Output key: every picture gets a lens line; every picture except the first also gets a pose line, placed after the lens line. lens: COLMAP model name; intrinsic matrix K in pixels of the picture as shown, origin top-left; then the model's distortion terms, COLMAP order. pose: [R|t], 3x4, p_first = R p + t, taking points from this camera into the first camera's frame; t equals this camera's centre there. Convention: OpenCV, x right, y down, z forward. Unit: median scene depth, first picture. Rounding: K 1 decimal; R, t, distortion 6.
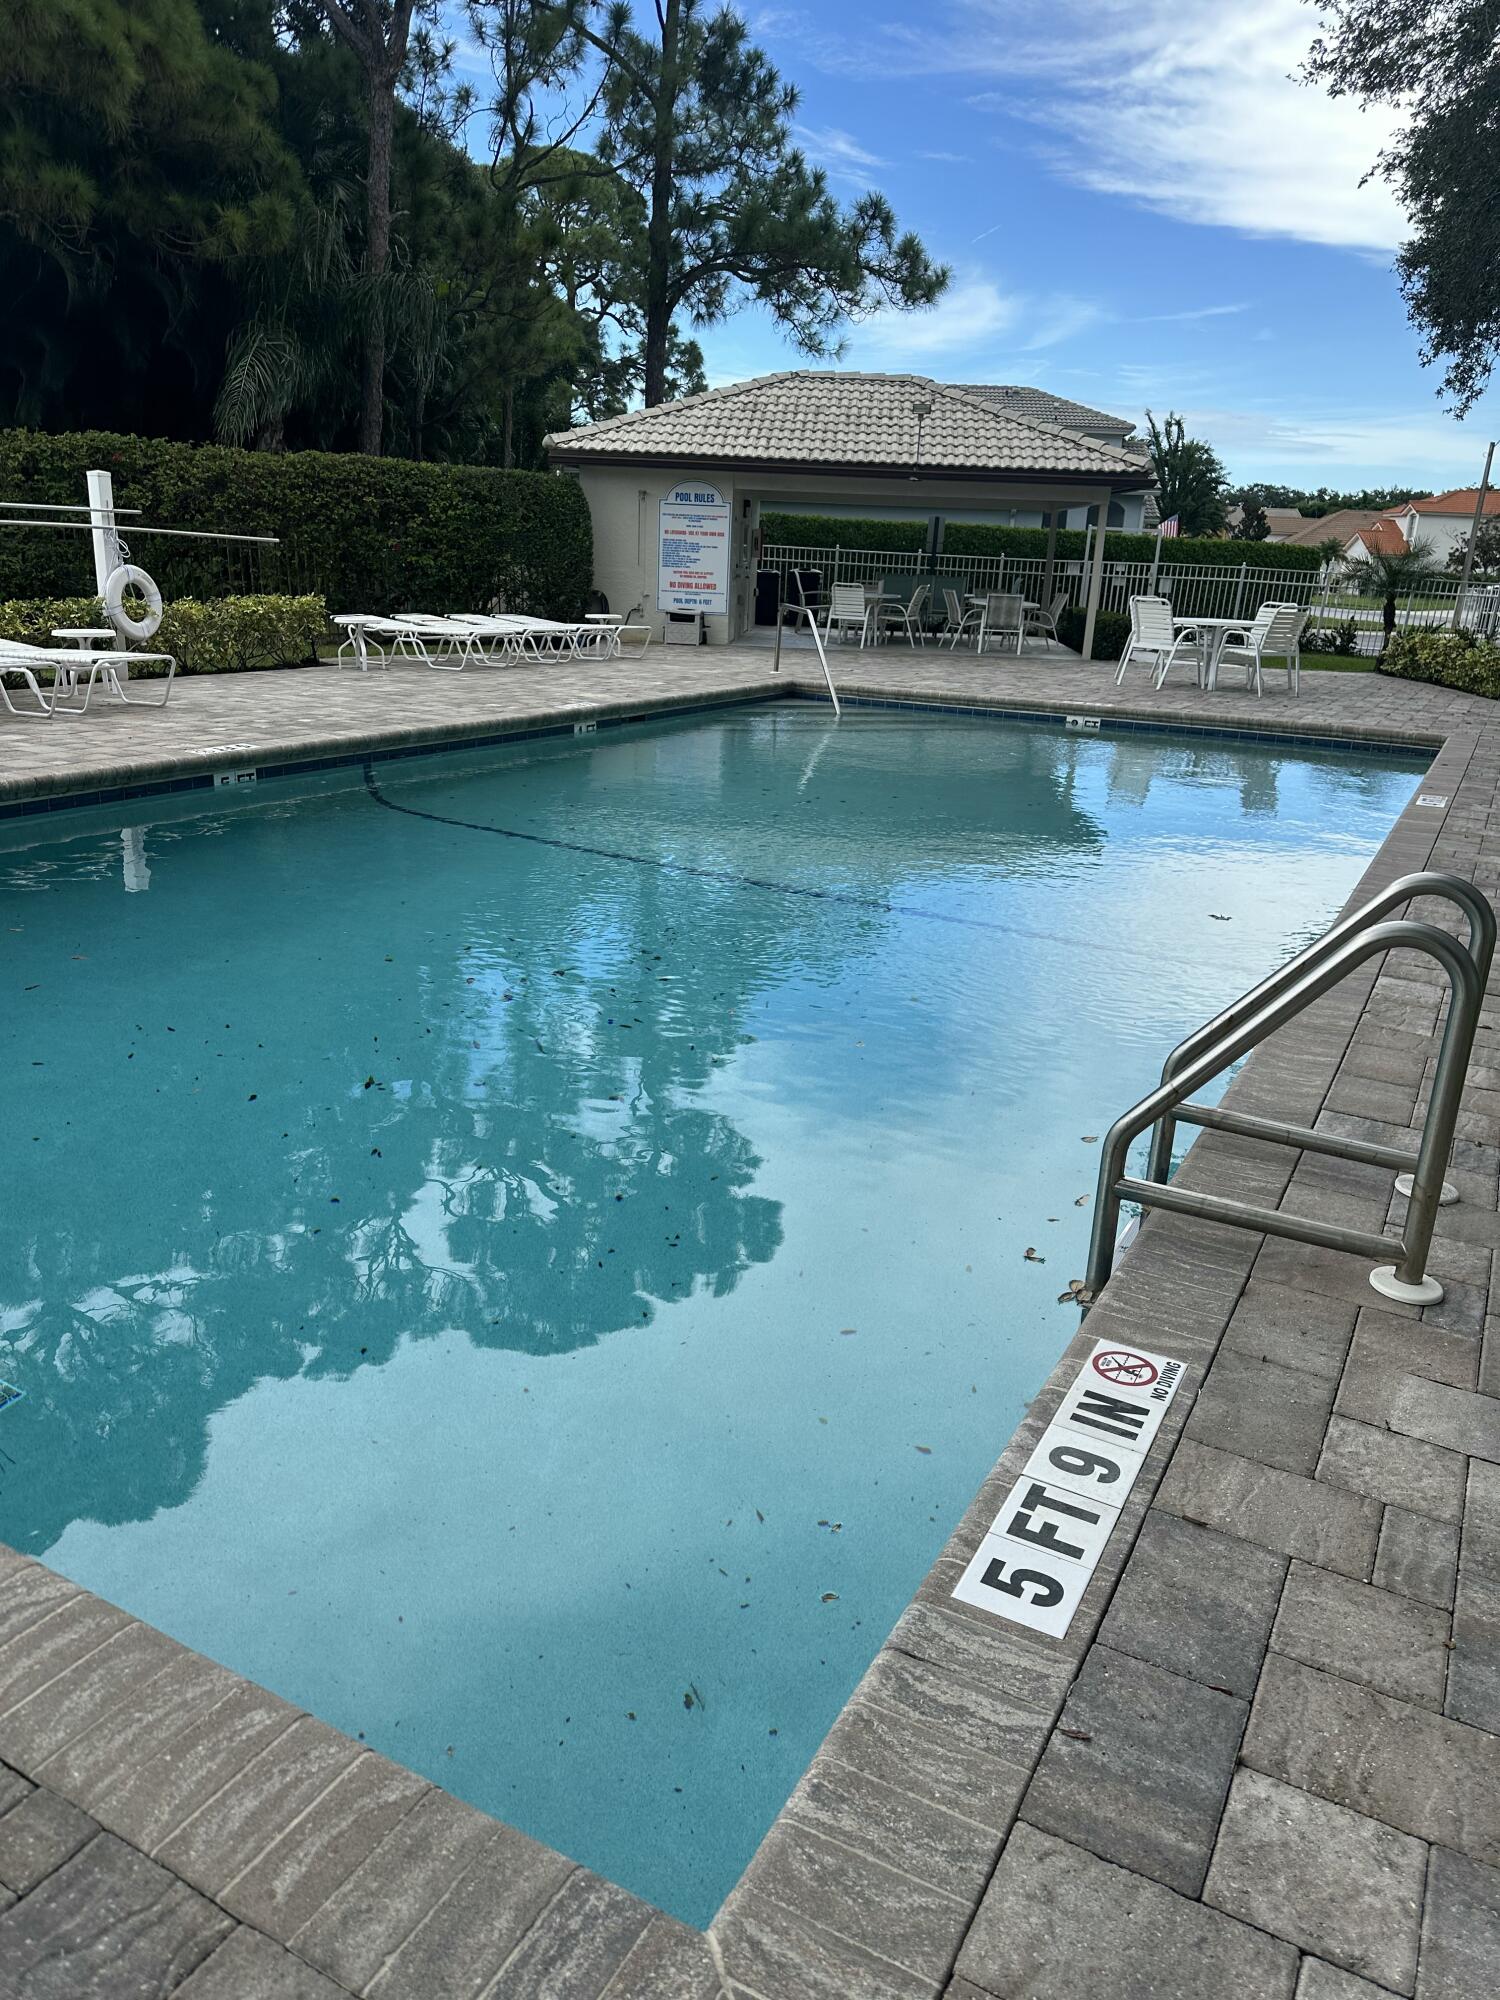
lens RADIAL K [[1410.4, 0, 753.4], [0, 1410.4, 1000.8], [0, 0, 1]] dist [0.073828, -0.089420]
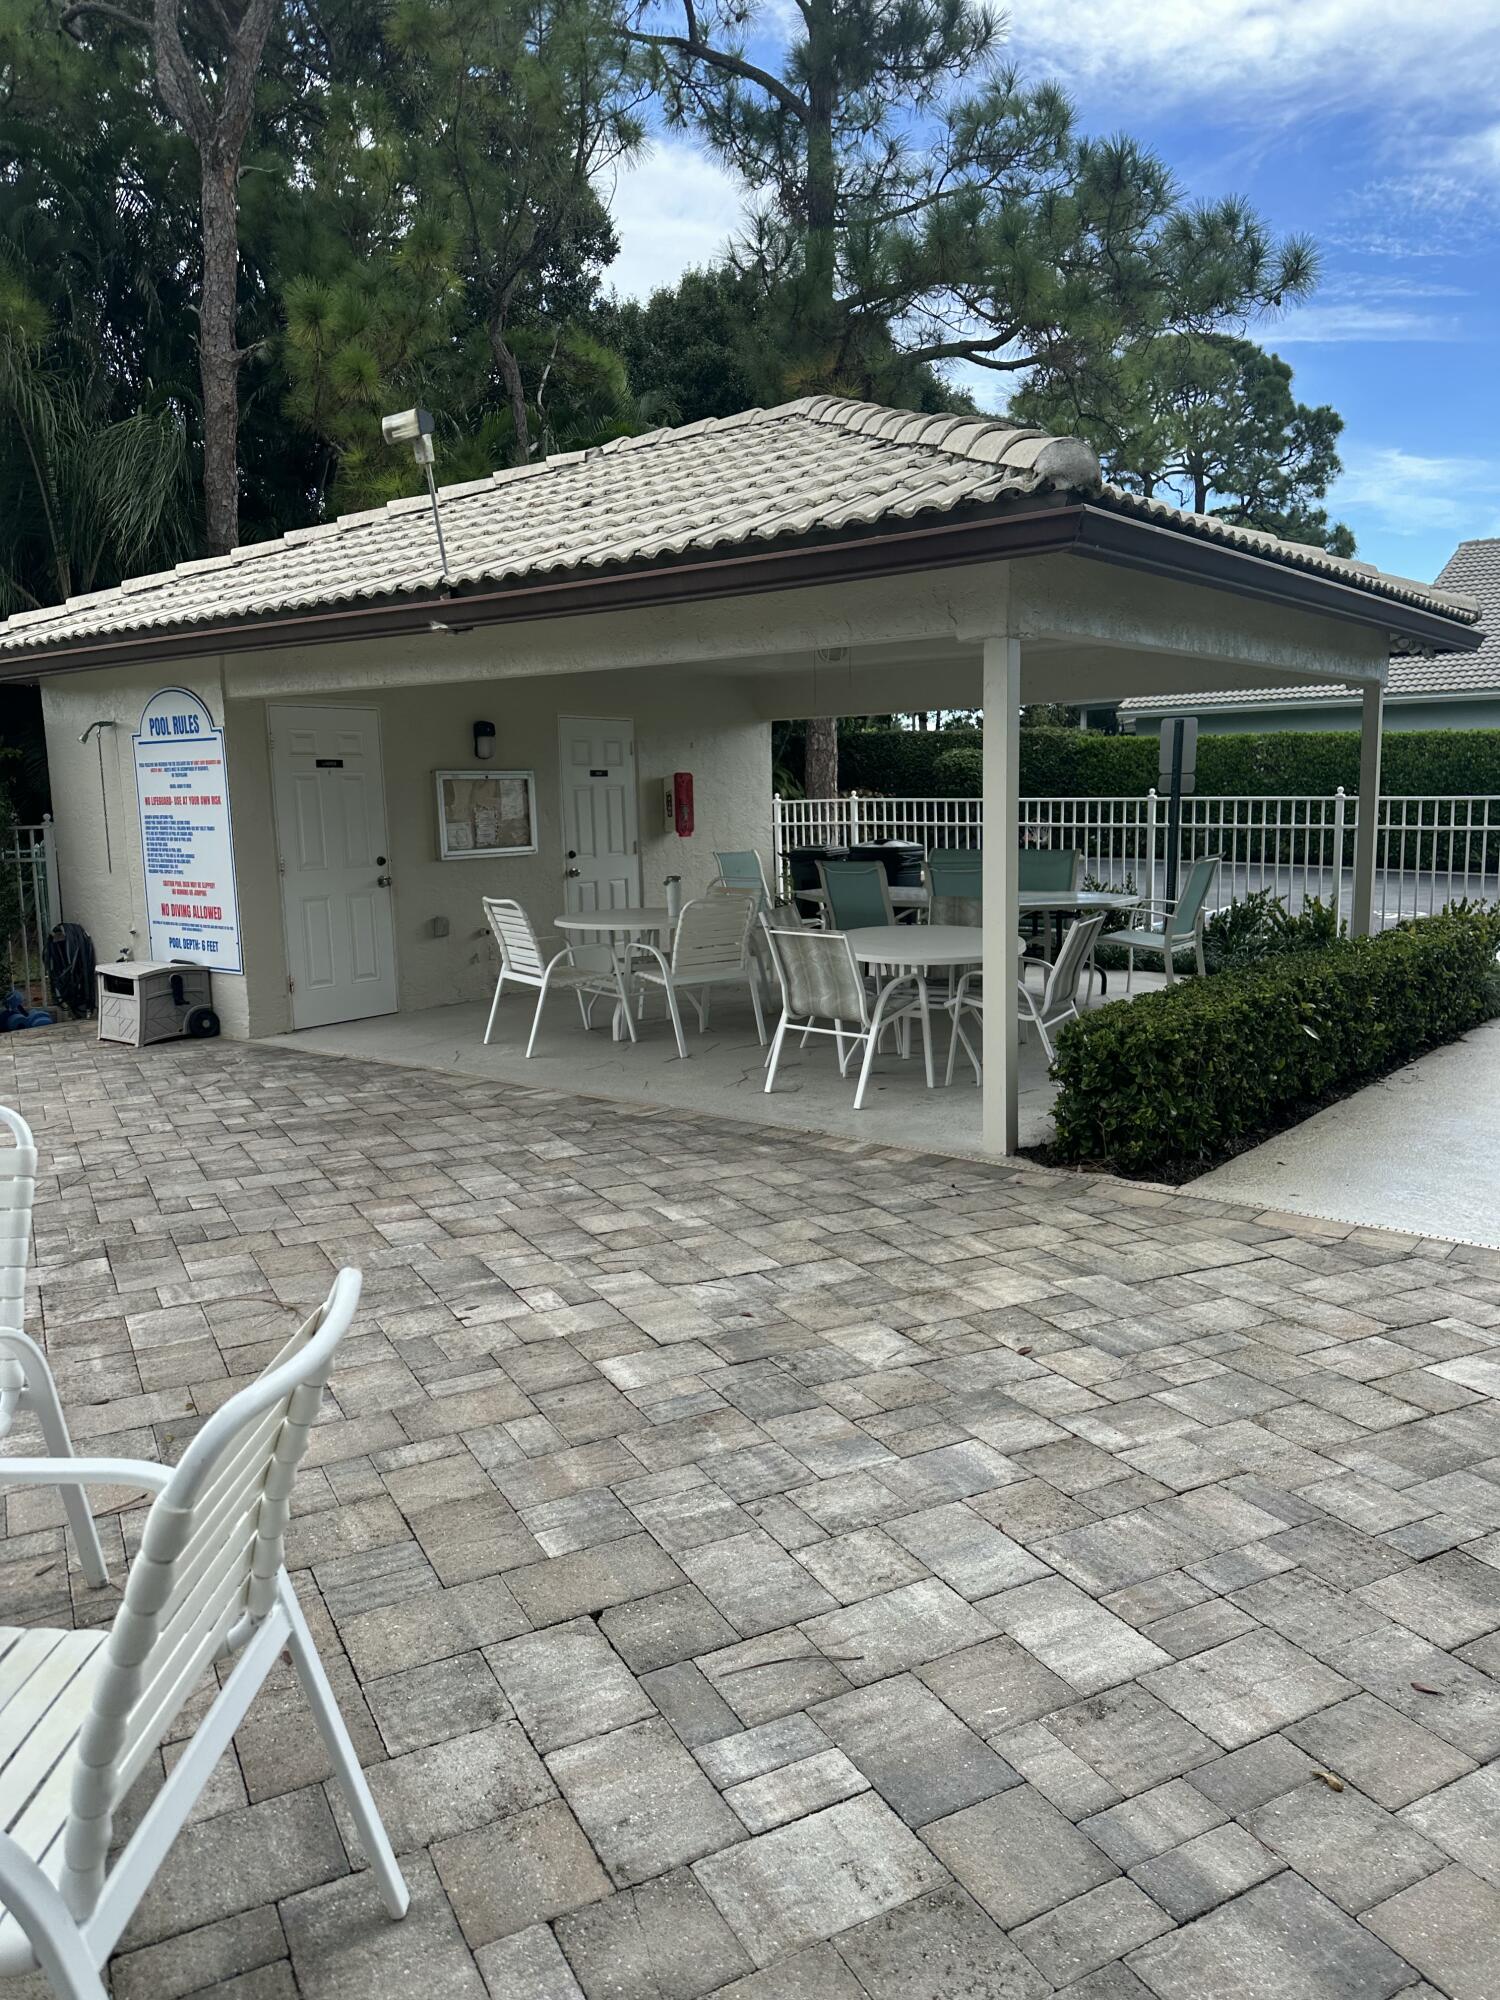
lens RADIAL K [[1410.4, 0, 748.4], [0, 1410.4, 1000.7], [0, 0, 1]] dist [0.073828, -0.089420]
pose [[0.829587, 0.025215, -0.557808, 0.358903], [-0.117452, 0.984510, -0.130175, -0.228138], [0.545885, 0.173507, 0.819698, 0.735649]]
